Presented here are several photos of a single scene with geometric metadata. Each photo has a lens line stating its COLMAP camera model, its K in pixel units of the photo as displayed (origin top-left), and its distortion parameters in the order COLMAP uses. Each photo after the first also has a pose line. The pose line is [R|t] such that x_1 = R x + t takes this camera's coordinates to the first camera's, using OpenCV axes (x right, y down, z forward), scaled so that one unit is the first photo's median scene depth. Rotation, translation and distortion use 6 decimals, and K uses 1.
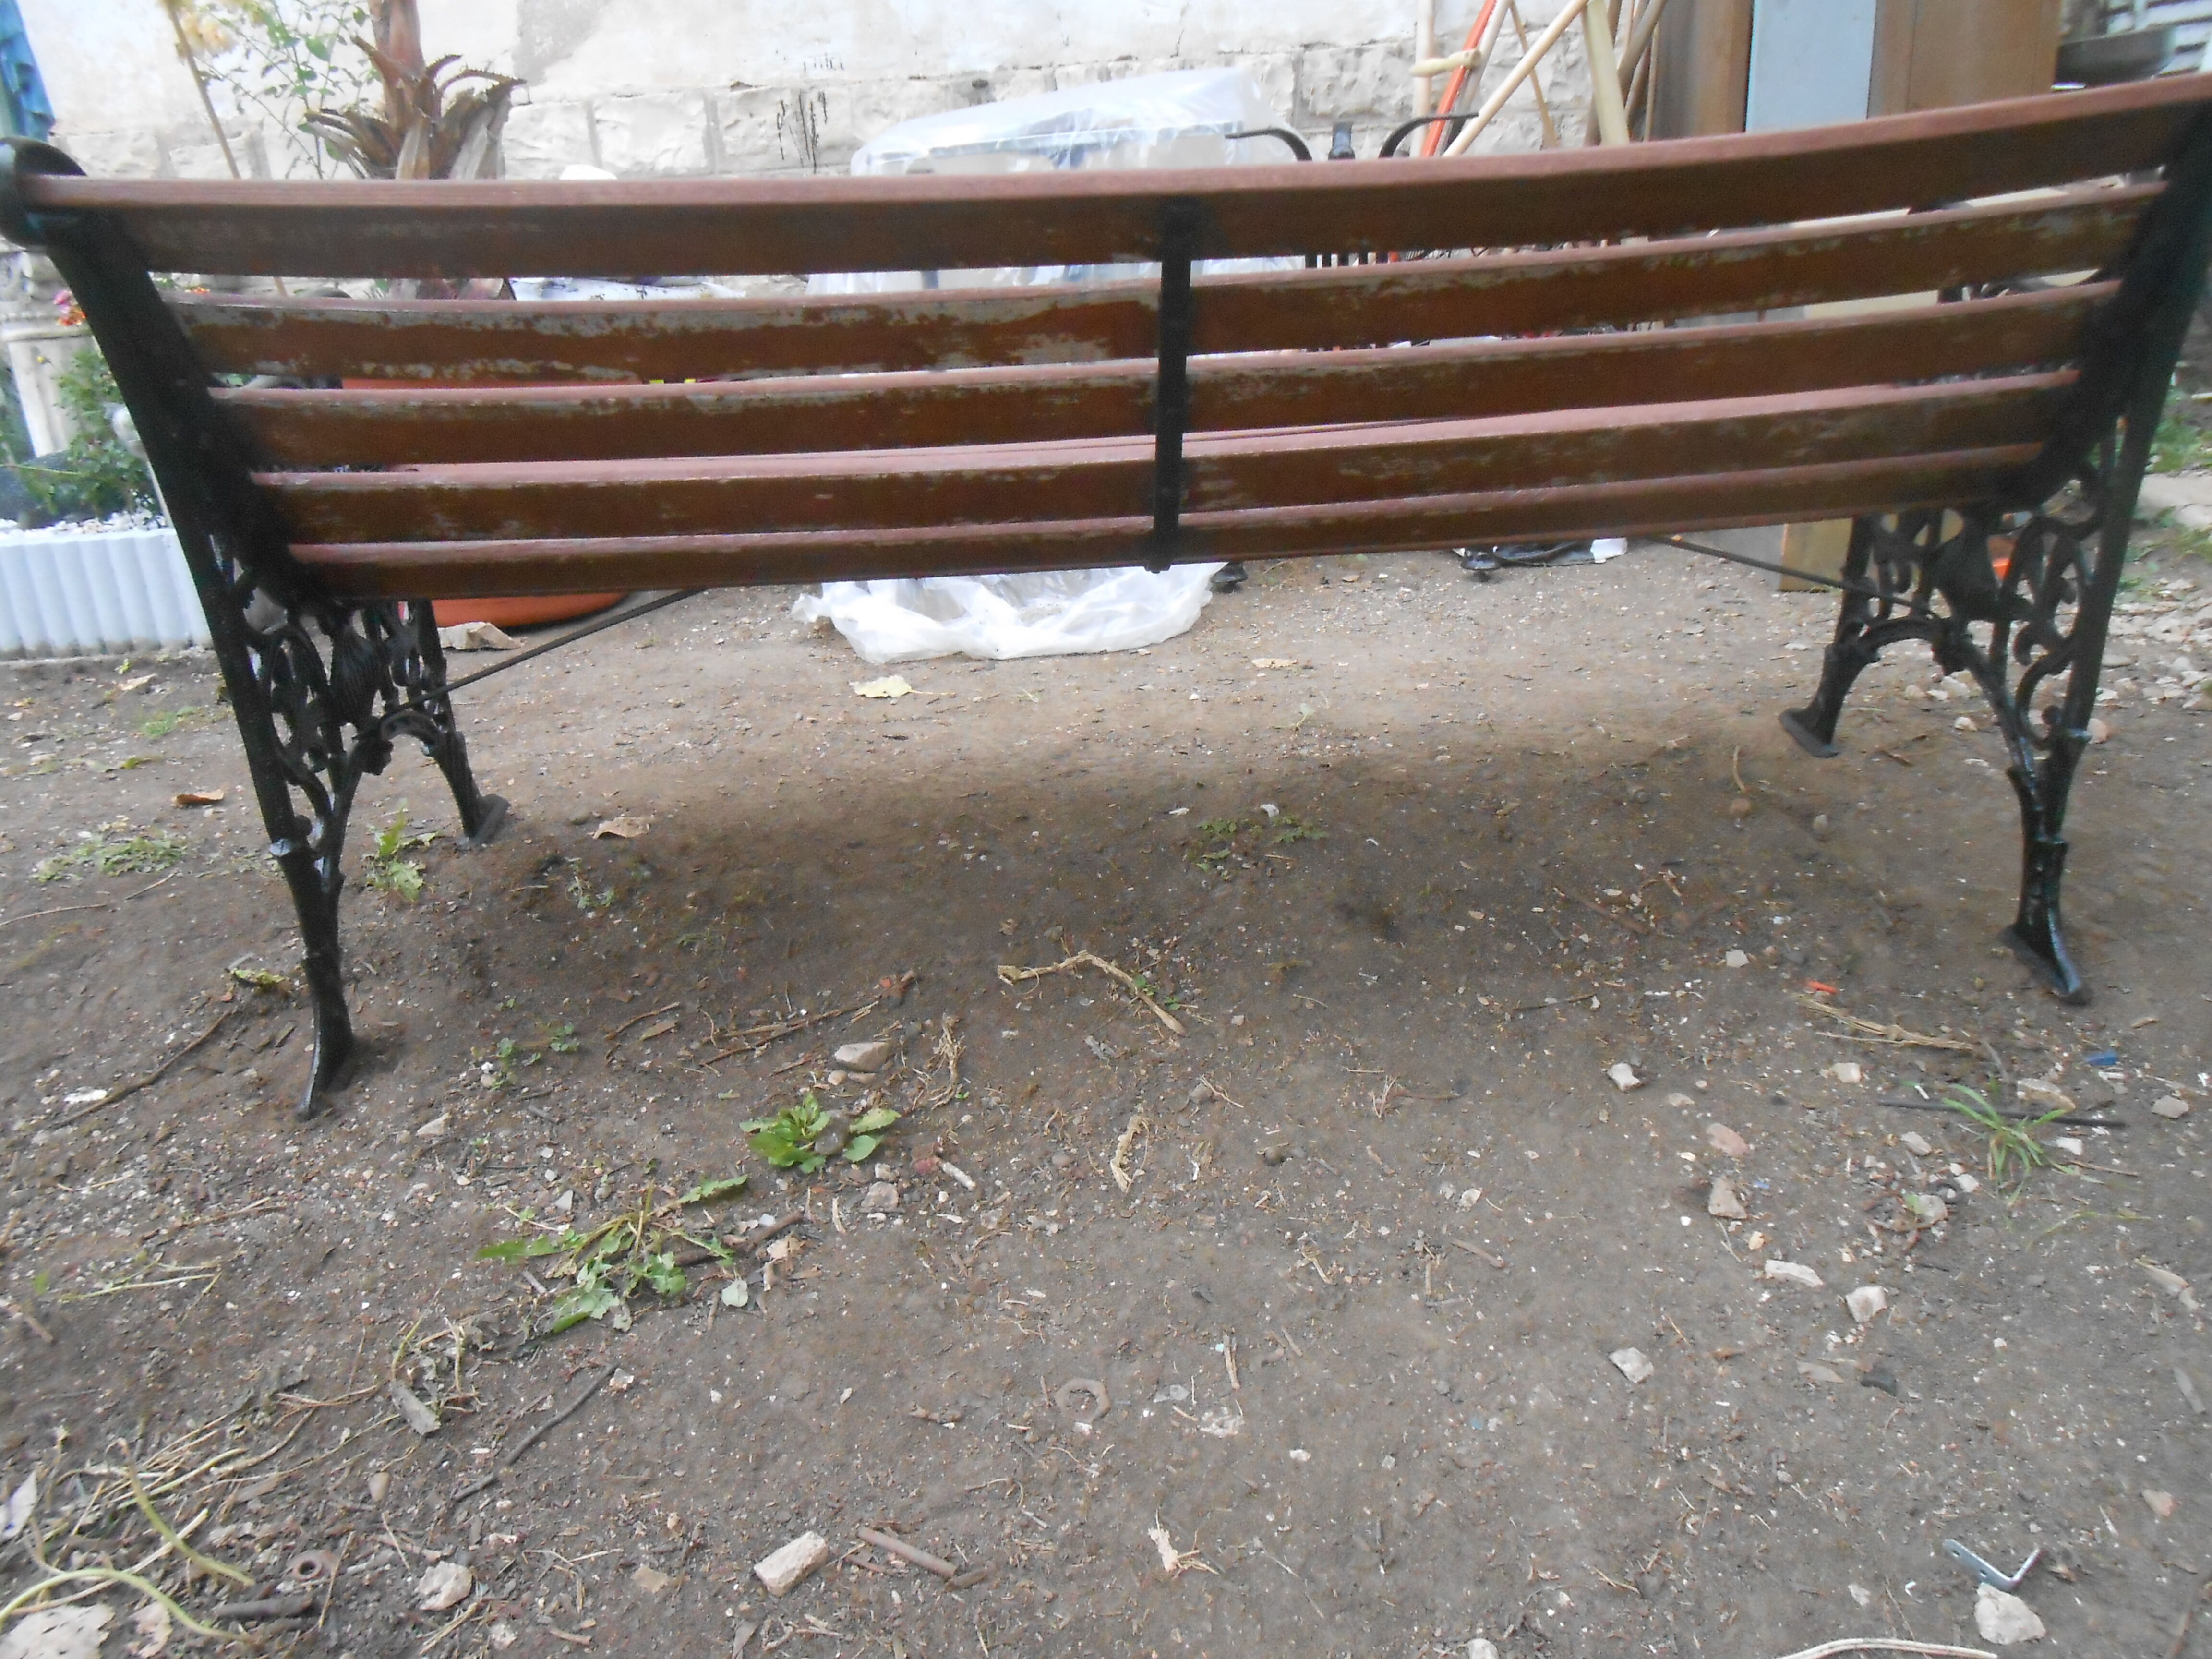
lens RADIAL K [[1661.5, 0, 1165.9], [0, 1661.5, 815.2], [0, 0, 1]] dist [-0.110443, 0.137539]
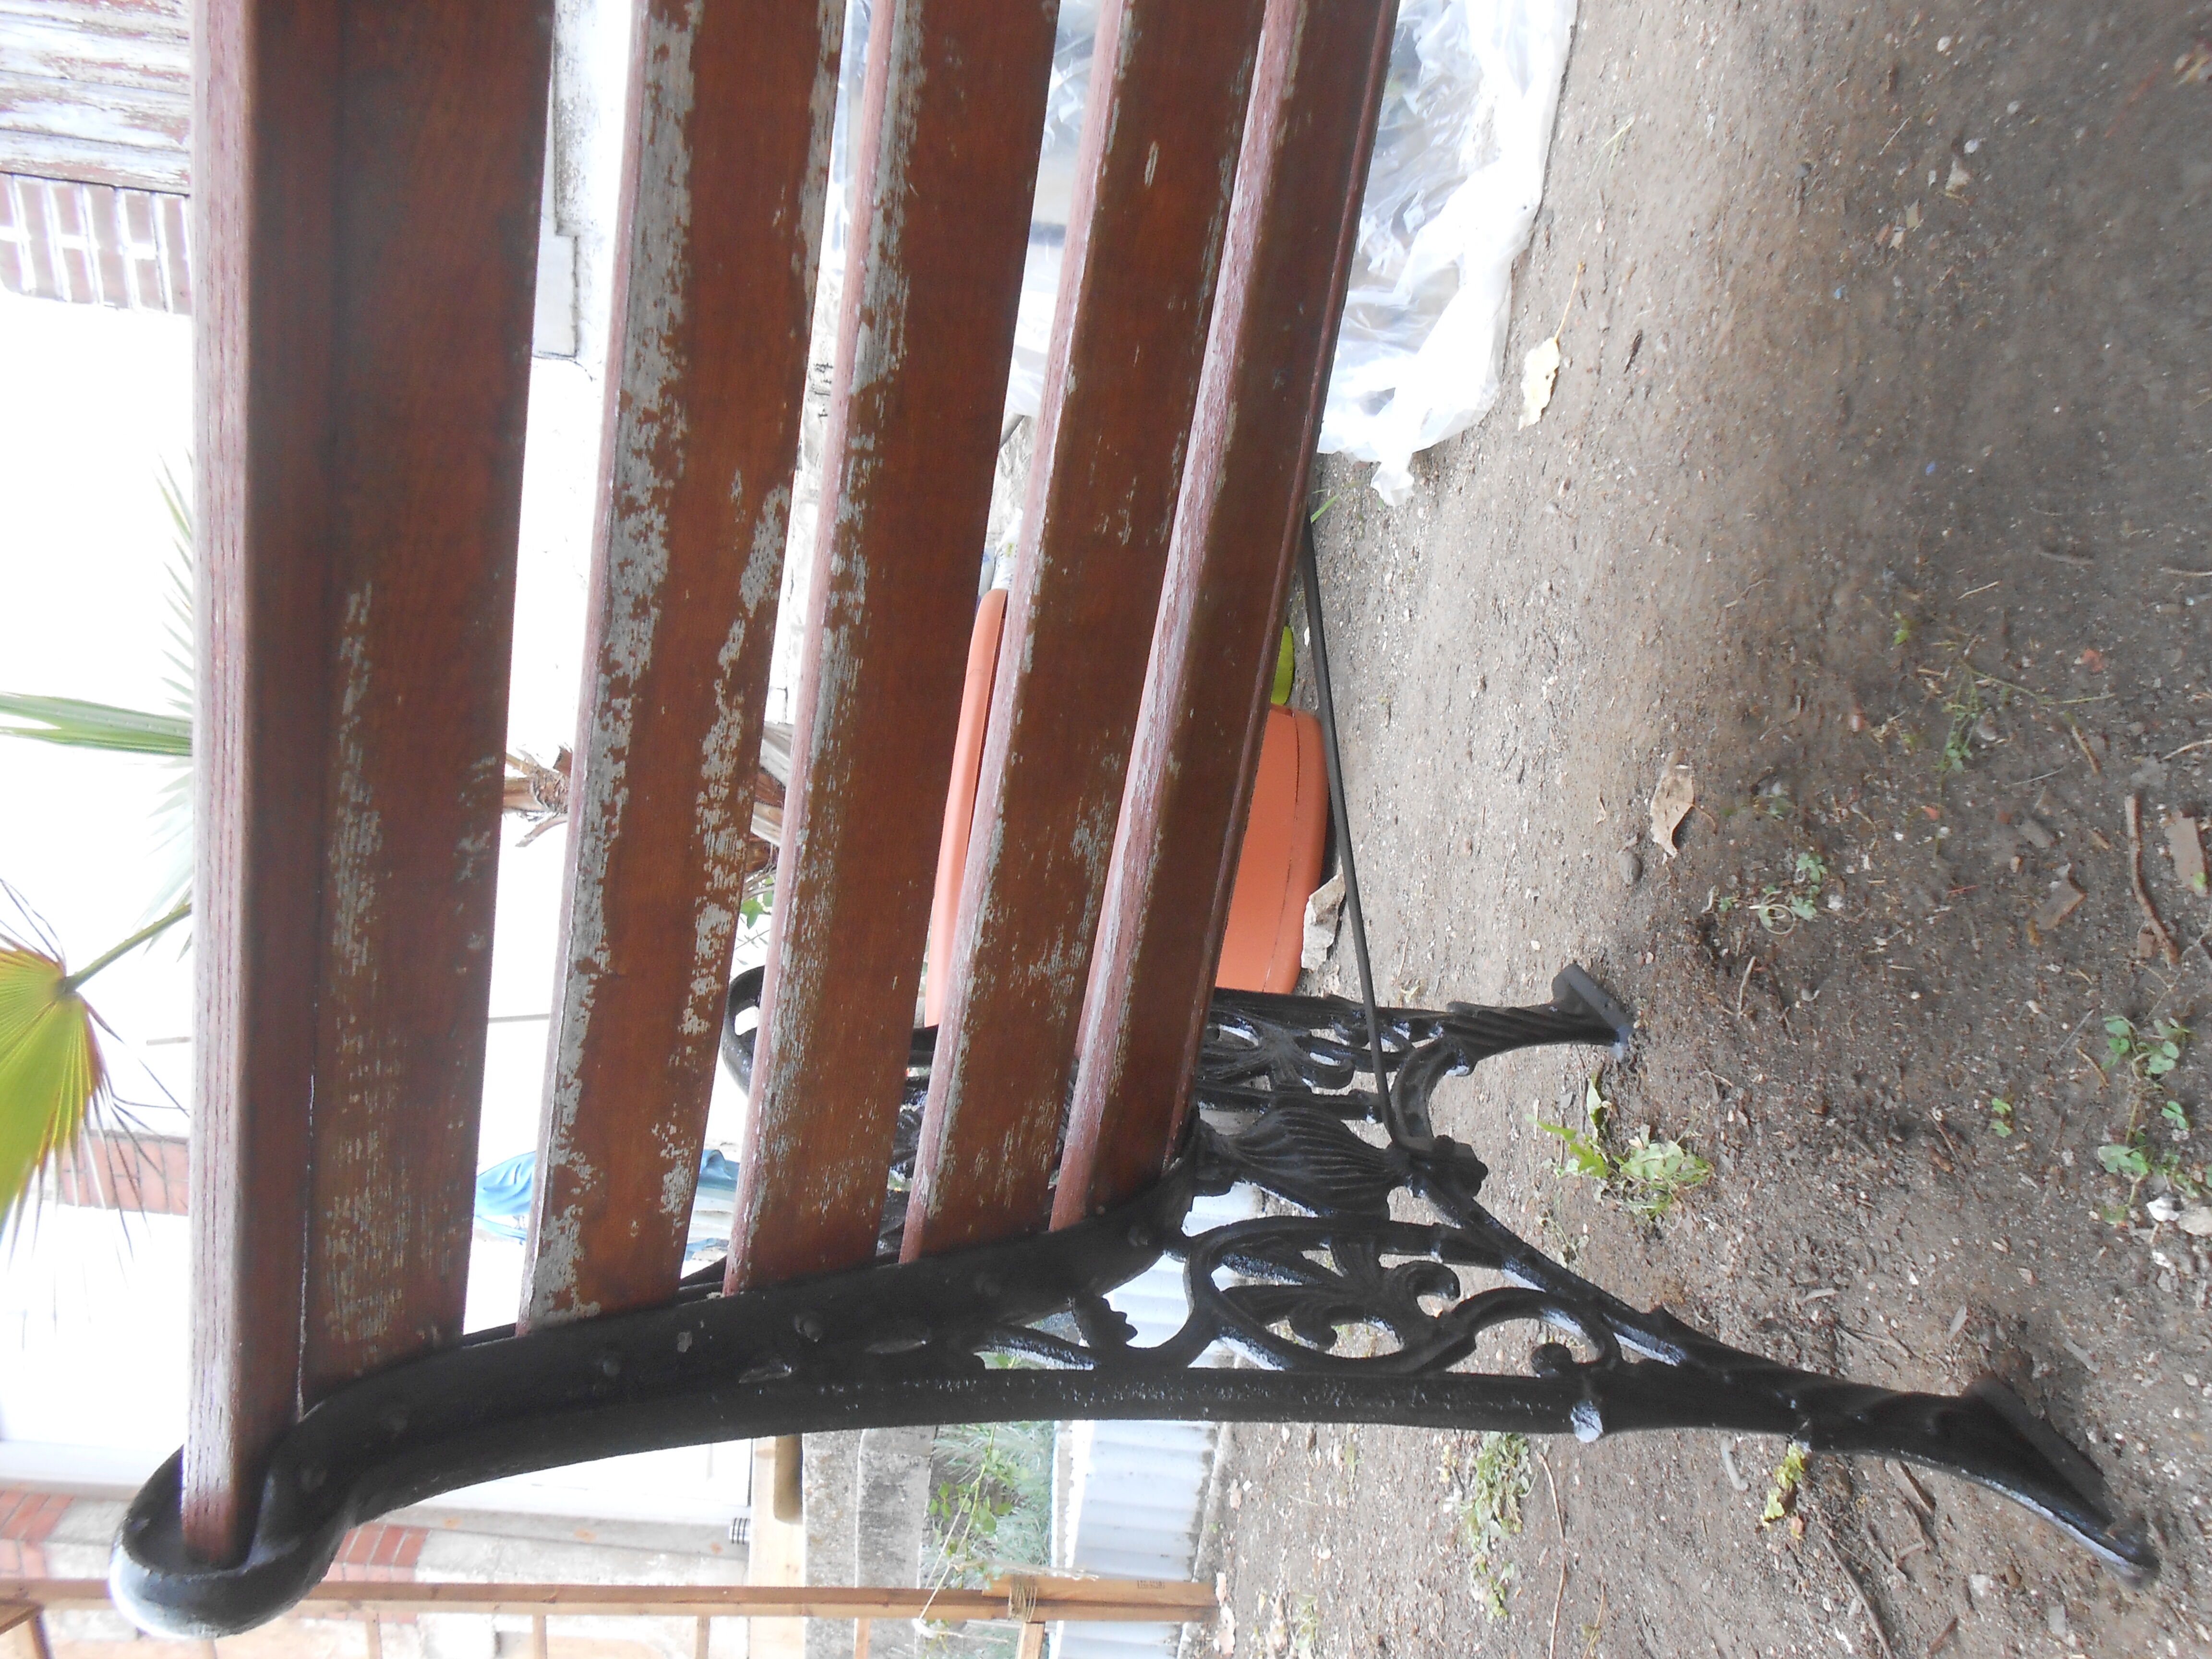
lens RADIAL K [[1679.2, 0, 1106.0], [0, 1679.2, 829.5], [0, 0, 1]] dist [-0.041604, 0.056842]
pose [[0.176308, -0.907918, -0.380263, -0.178199], [0.928572, 0.281587, -0.241790, -0.042288], [0.326603, -0.310472, 0.892714, 0.483287]]
